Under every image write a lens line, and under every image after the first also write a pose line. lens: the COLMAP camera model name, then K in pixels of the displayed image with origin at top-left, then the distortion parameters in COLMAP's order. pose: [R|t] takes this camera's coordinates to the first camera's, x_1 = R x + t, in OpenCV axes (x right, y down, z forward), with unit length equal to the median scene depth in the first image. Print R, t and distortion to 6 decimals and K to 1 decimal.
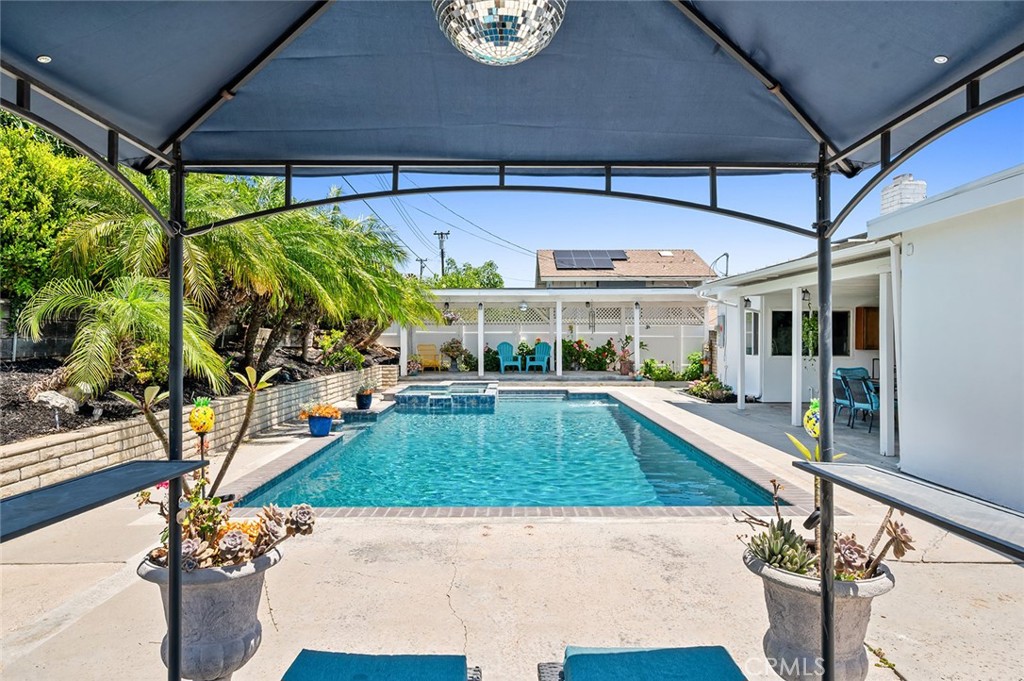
lens RADIAL K [[623.7, 0, 515.1], [0, 623.7, 333.5], [0, 0, 1]] dist [-0.008707, 0.001906]
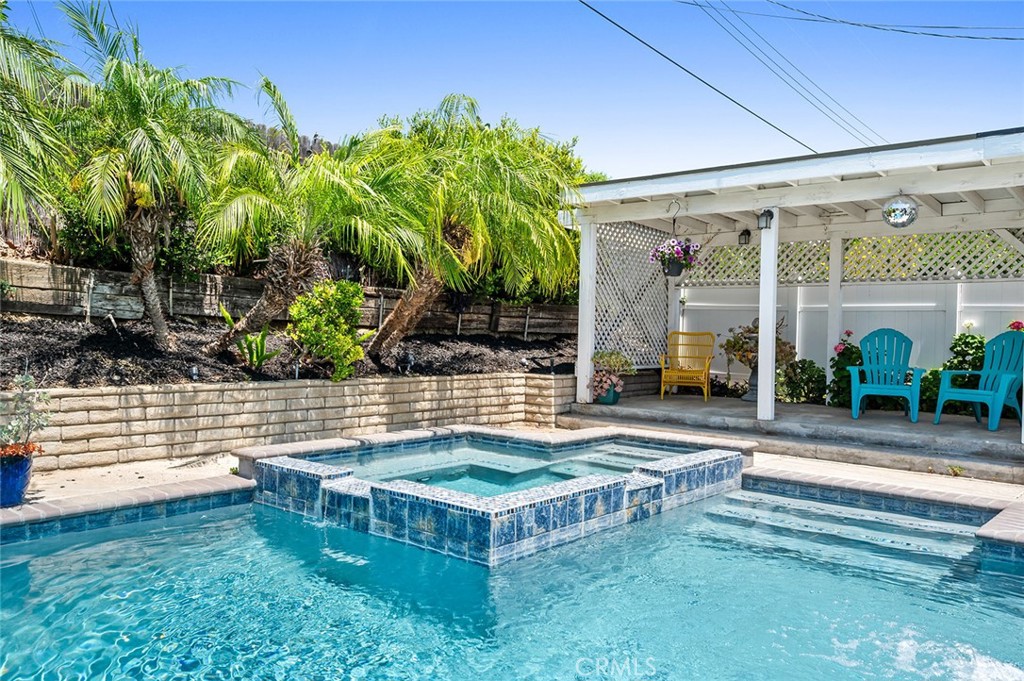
lens RADIAL K [[784.2, 0, 512.4], [0, 784.2, 341.7], [0, 0, 1]] dist [-0.005658, -0.003399]
pose [[0.755056, 0.026364, -0.655130, 0.125680], [-0.022000, 0.999647, 0.014872, 0.021074], [0.655291, 0.003184, 0.755370, 0.581990]]
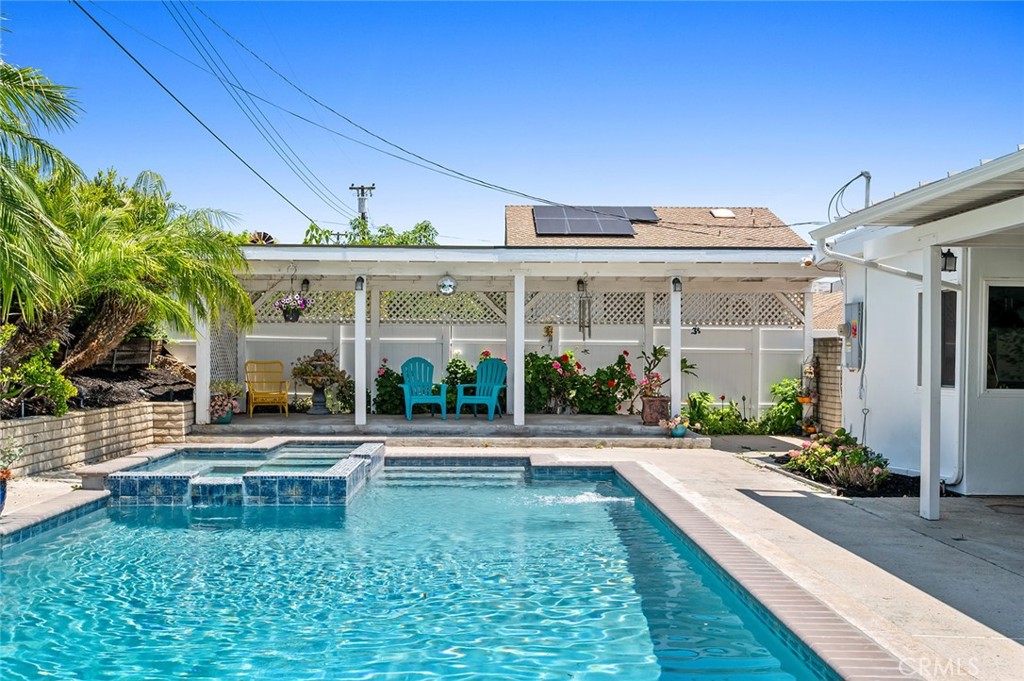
lens RADIAL K [[907.0, 0, 513.4], [0, 907.0, 366.0], [0, 0, 1]] dist [-0.003037, -0.006411]
pose [[0.999733, 0.007053, 0.021982, 0.050582], [-0.007408, 0.999842, 0.016128, 0.009024], [-0.021865, -0.016287, 0.999628, 0.283429]]
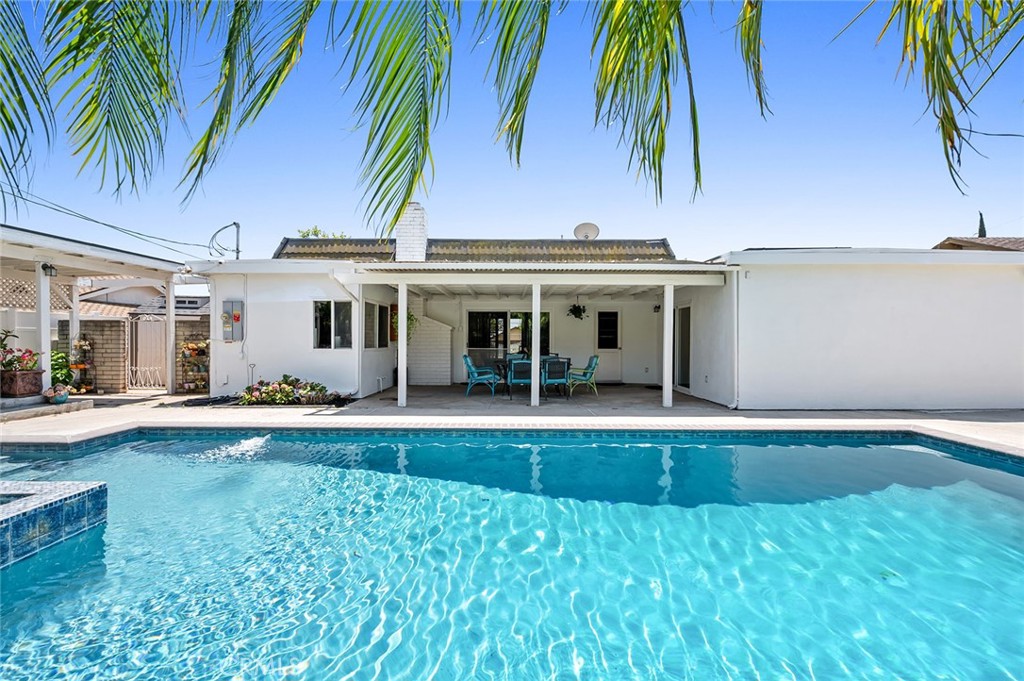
lens RADIAL K [[441.9, 0, 510.0], [0, 441.9, 340.0], [0, 0, 1]] dist [-0.001769, 0.000370]
pose [[0.013089, -0.003339, 0.999909, -0.199268], [-0.006241, 0.999975, 0.003420, 0.014386], [-0.999895, -0.006285, 0.013068, 0.583009]]
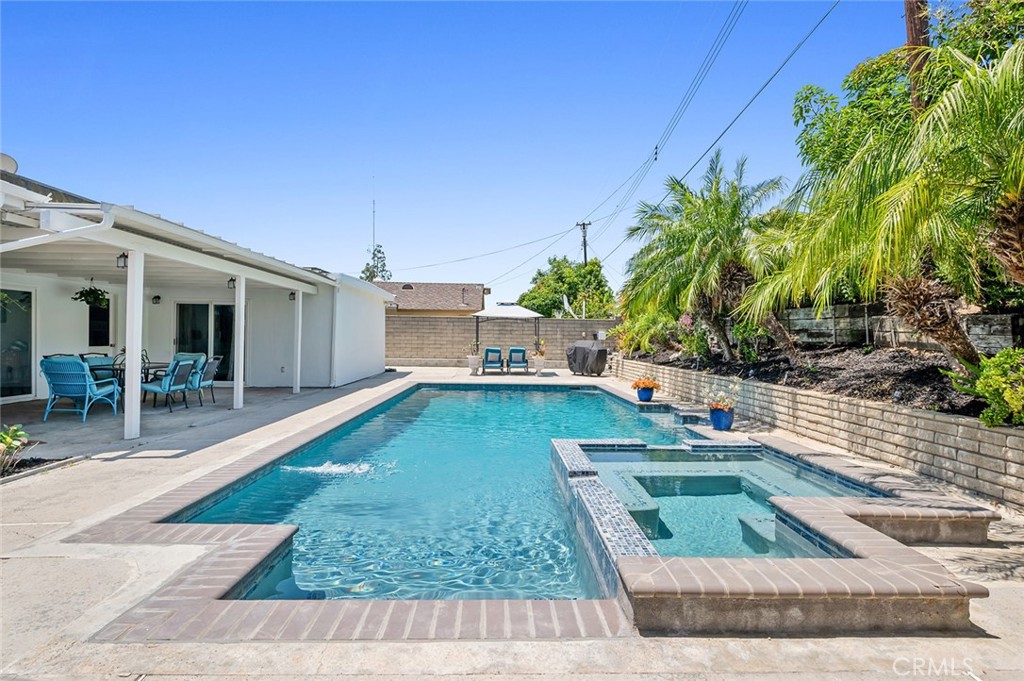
lens RADIAL K [[507.2, 0, 512.8], [0, 507.2, 338.1], [0, 0, 1]] dist [-0.001375, -0.000325]
pose [[-0.999748, -0.014535, -0.017082, 0.004559], [-0.014471, 0.999888, -0.003835, 0.015123], [0.017136, -0.003587, -0.999847, 1.046044]]
